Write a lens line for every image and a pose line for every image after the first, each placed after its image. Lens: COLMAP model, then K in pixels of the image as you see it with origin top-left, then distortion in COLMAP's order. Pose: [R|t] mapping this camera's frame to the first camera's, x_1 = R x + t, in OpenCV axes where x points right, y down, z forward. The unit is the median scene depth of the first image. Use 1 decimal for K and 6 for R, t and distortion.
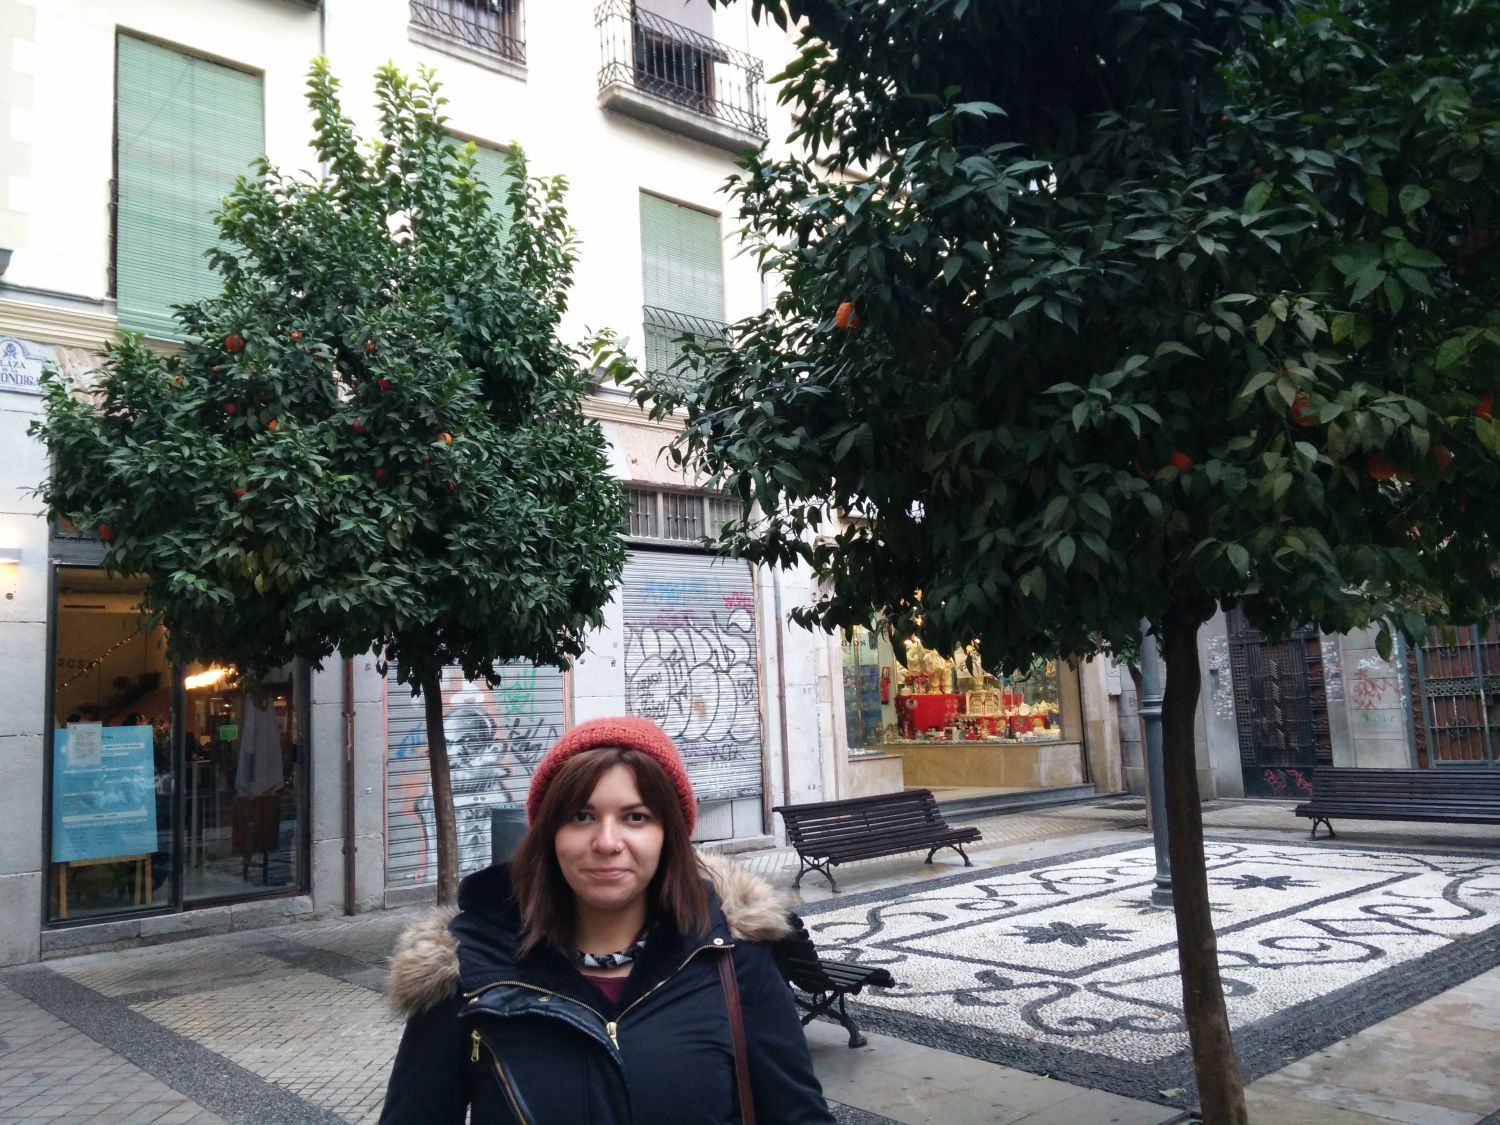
lens RADIAL K [[1237.0, 0, 750.0], [0, 1237.0, 562.5], [0, 0, 1]] dist [0.056677, -0.044828]
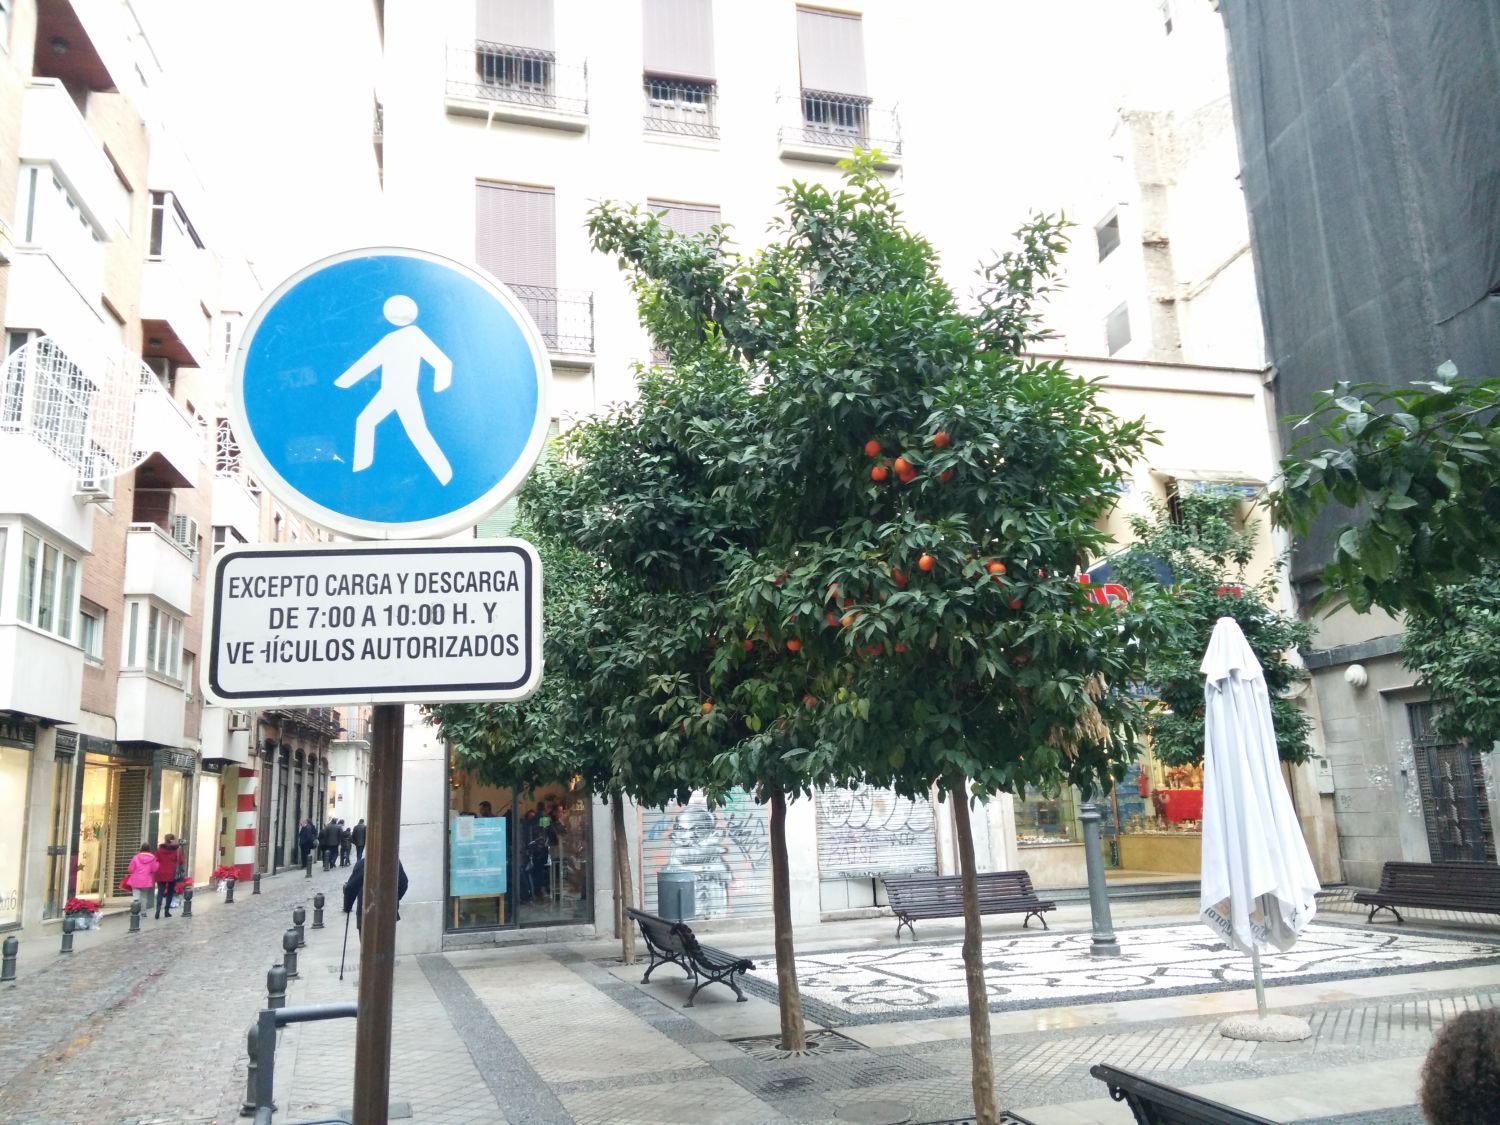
lens RADIAL K [[1237.0, 0, 750.0], [0, 1237.0, 562.5], [0, 0, 1]] dist [0.056677, -0.044828]
pose [[0.917664, -0.071173, -0.390931, 0.437188], [0.047004, 0.996364, -0.071062, -0.067817], [0.394567, 0.046836, 0.917673, -0.370978]]
